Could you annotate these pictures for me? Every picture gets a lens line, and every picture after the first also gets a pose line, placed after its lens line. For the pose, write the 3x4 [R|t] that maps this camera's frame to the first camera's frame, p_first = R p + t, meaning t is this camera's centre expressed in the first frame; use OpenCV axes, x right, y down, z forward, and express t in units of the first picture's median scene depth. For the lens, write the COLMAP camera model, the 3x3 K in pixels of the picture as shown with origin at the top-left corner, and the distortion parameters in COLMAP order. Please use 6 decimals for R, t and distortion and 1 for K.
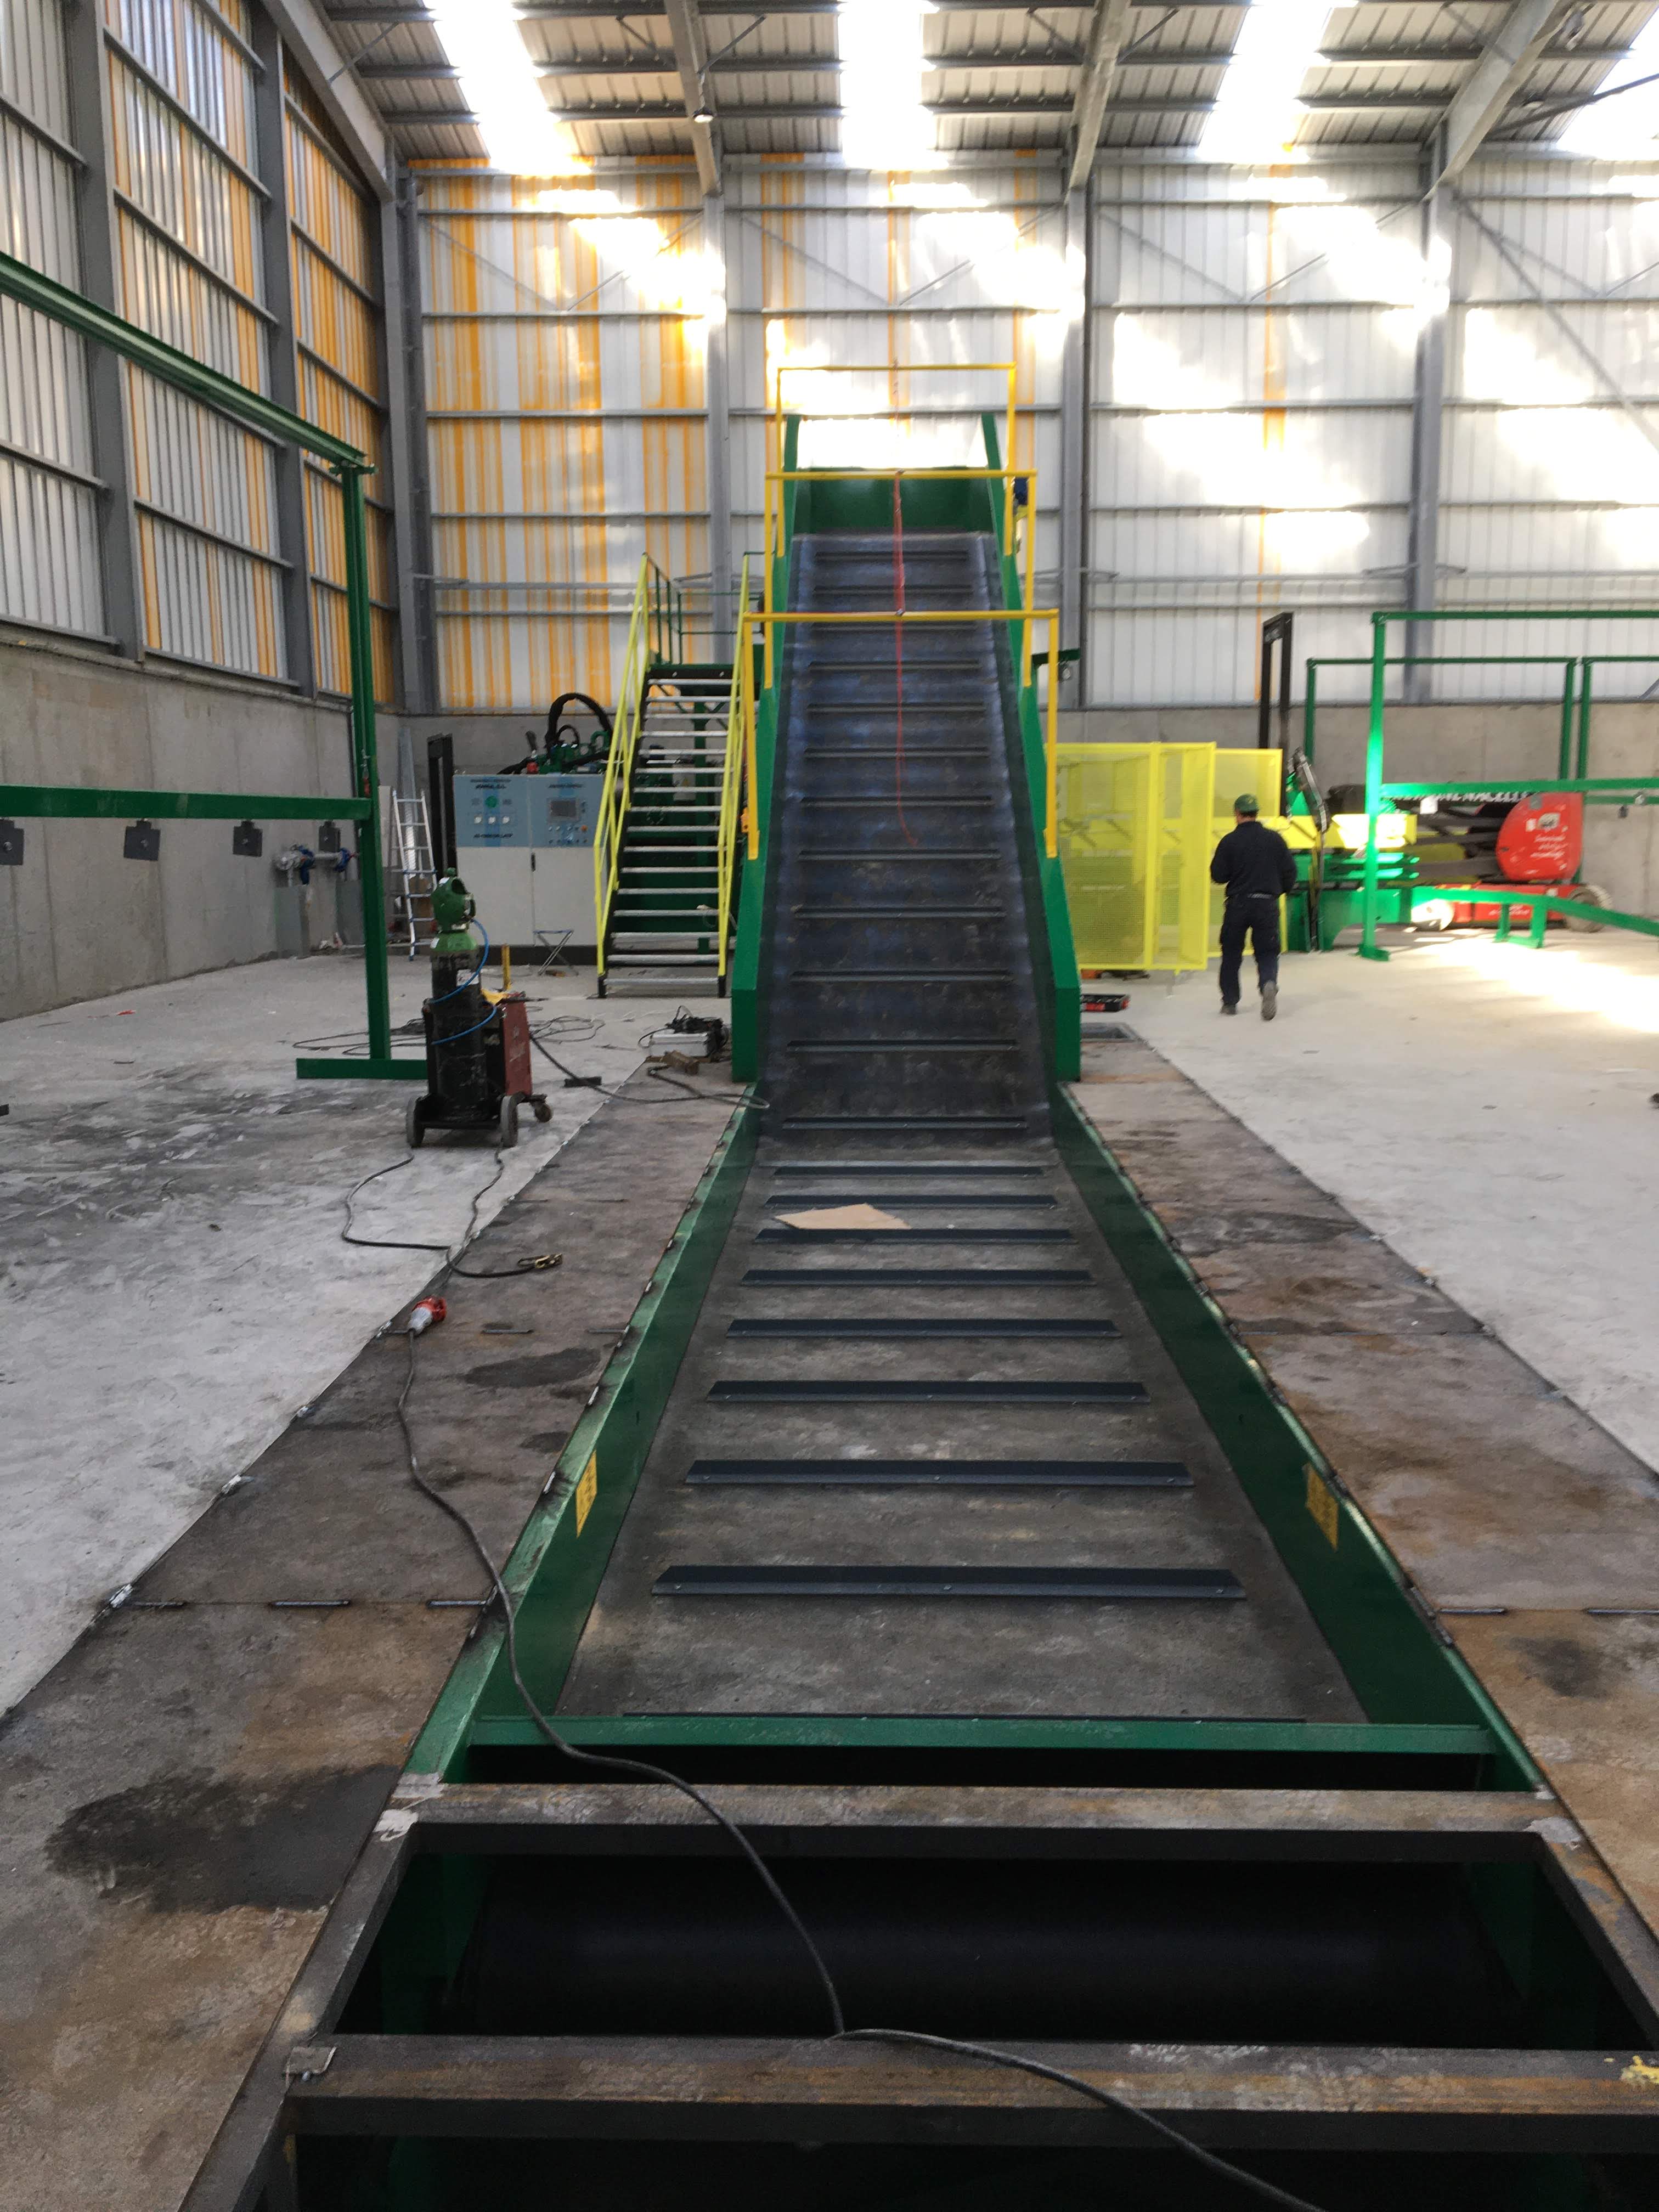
lens RADIAL K [[1850.6, 0, 816.2], [0, 1850.6, 1109.8], [0, 0, 1]] dist [0.049694, -0.070712]
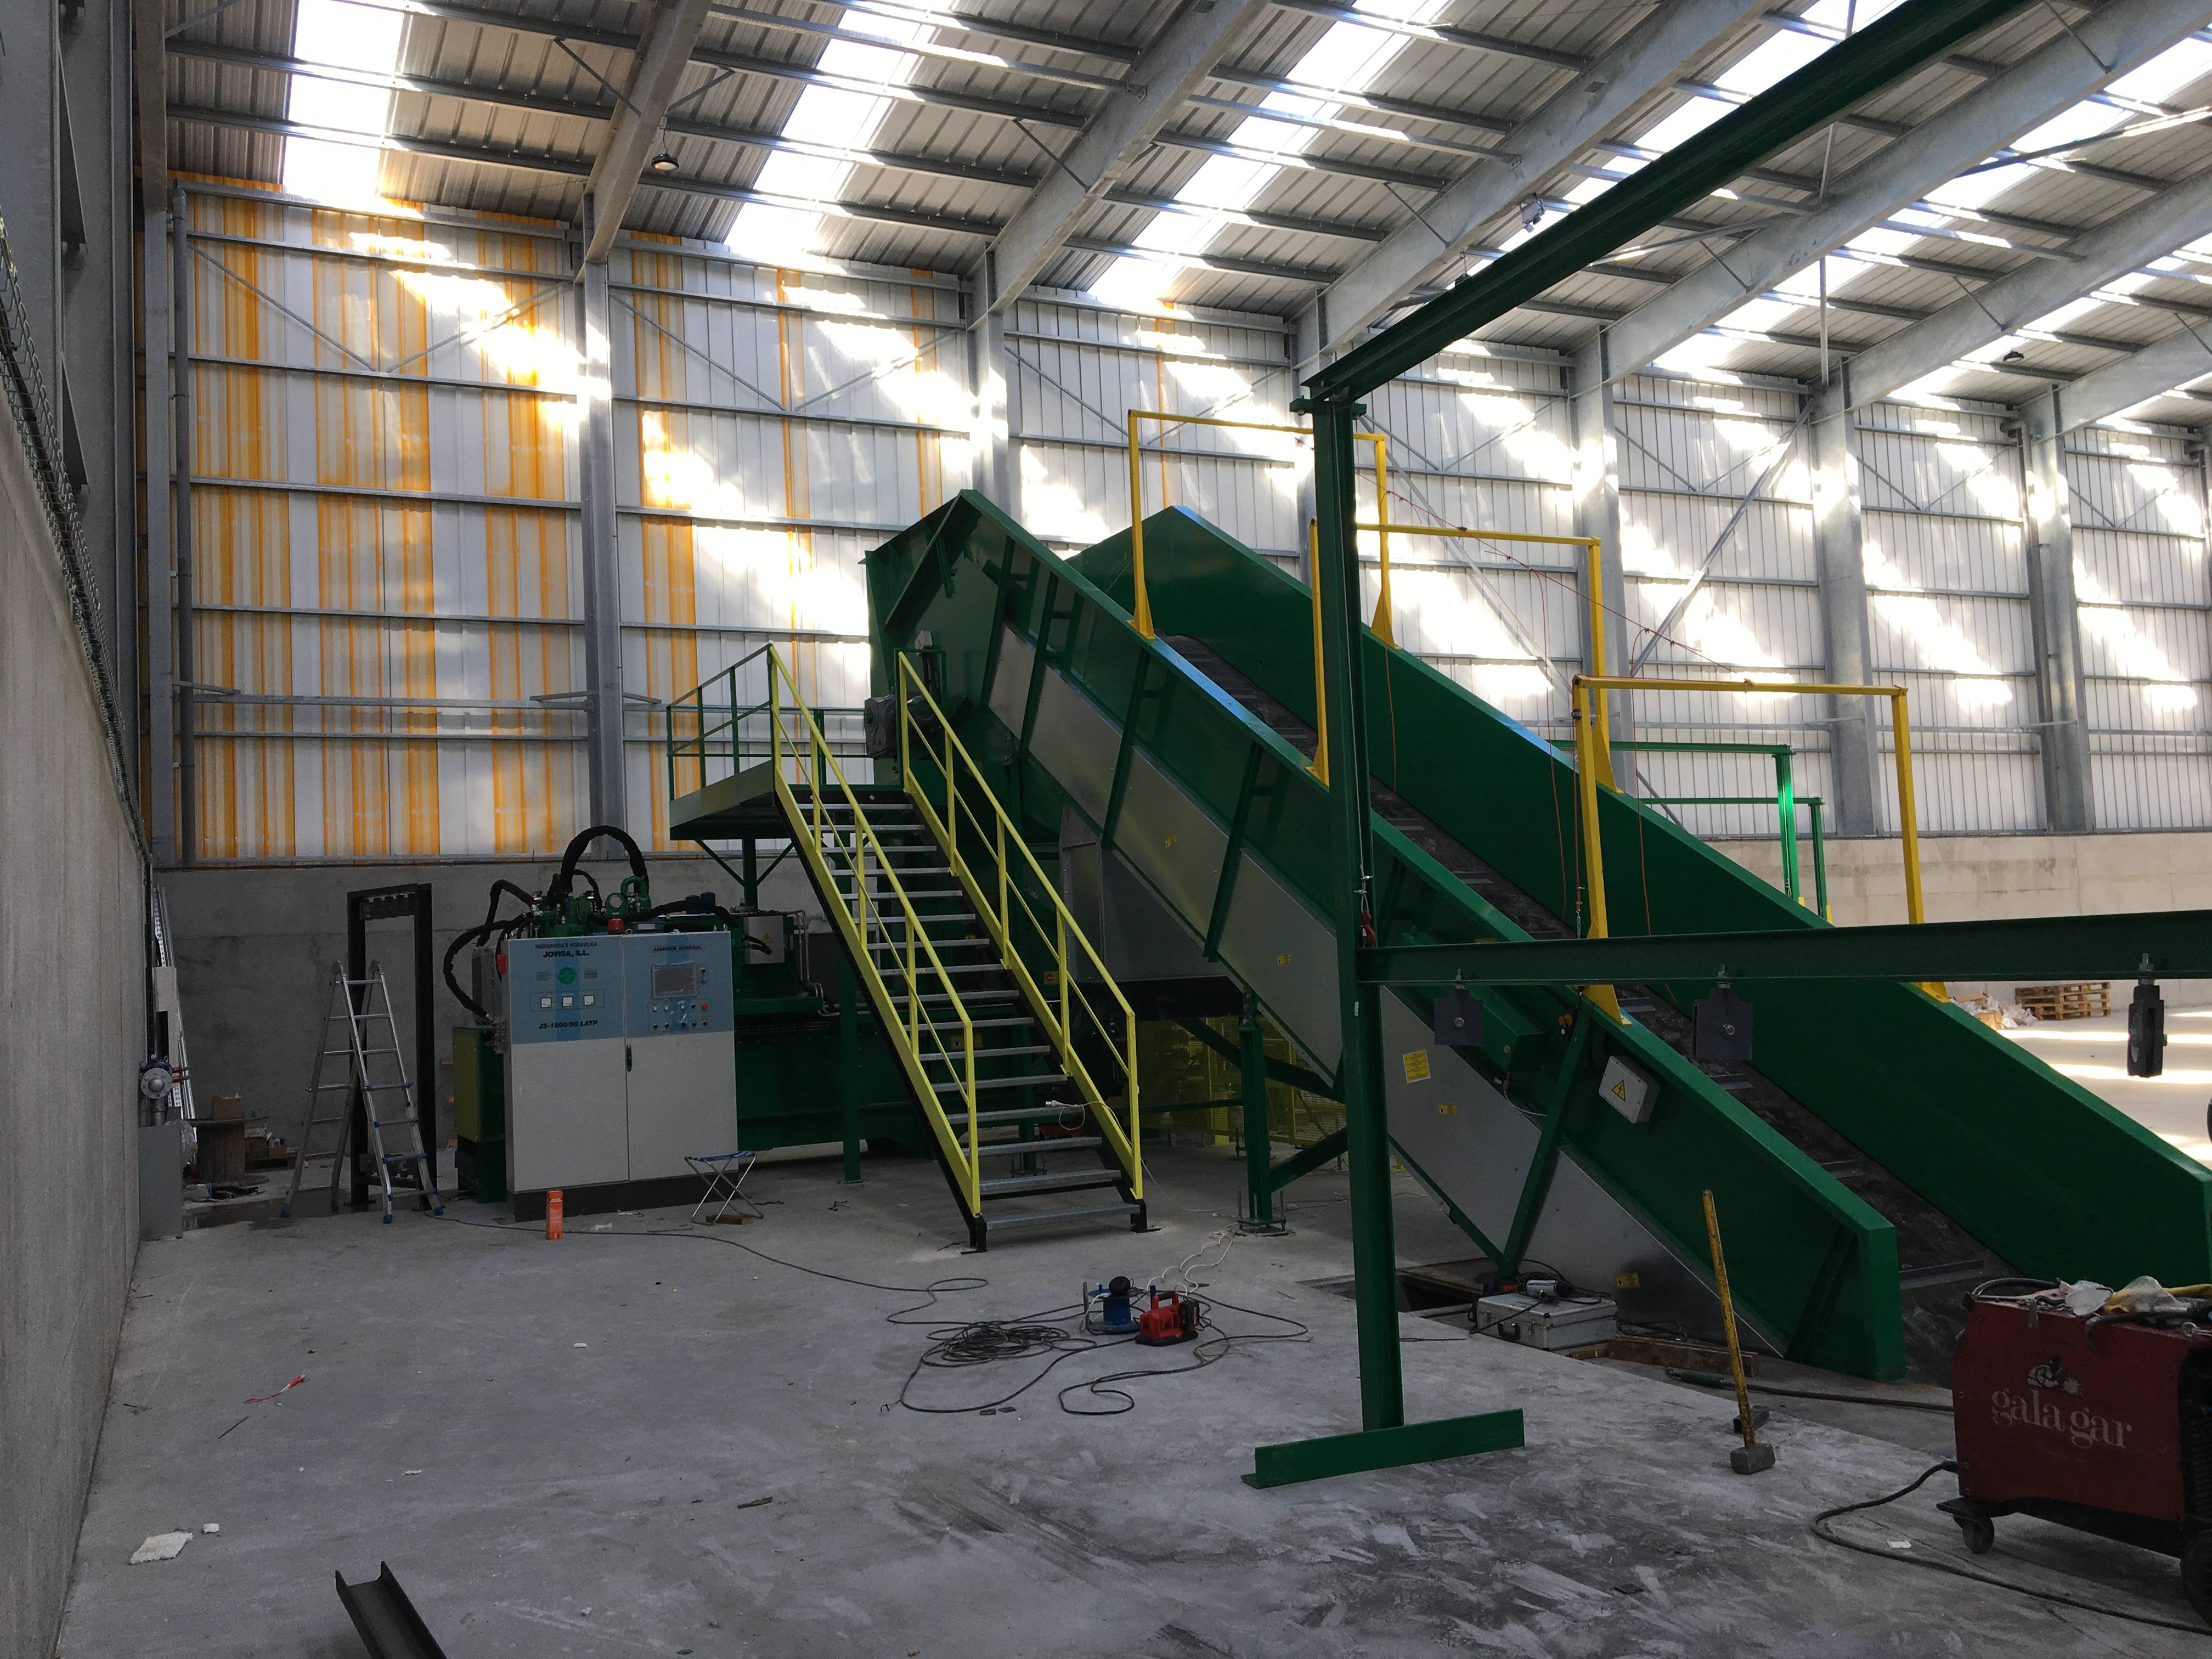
lens RADIAL K [[1850.6, 0, 1110.3], [0, 1850.6, 850.2], [0, 0, 1]] dist [0.049694, -0.070712]
pose [[0.878260, -0.007747, 0.478120, -0.243771], [0.114071, 0.974397, -0.193749, -0.039204], [-0.464378, 0.224701, 0.856658, 0.217344]]
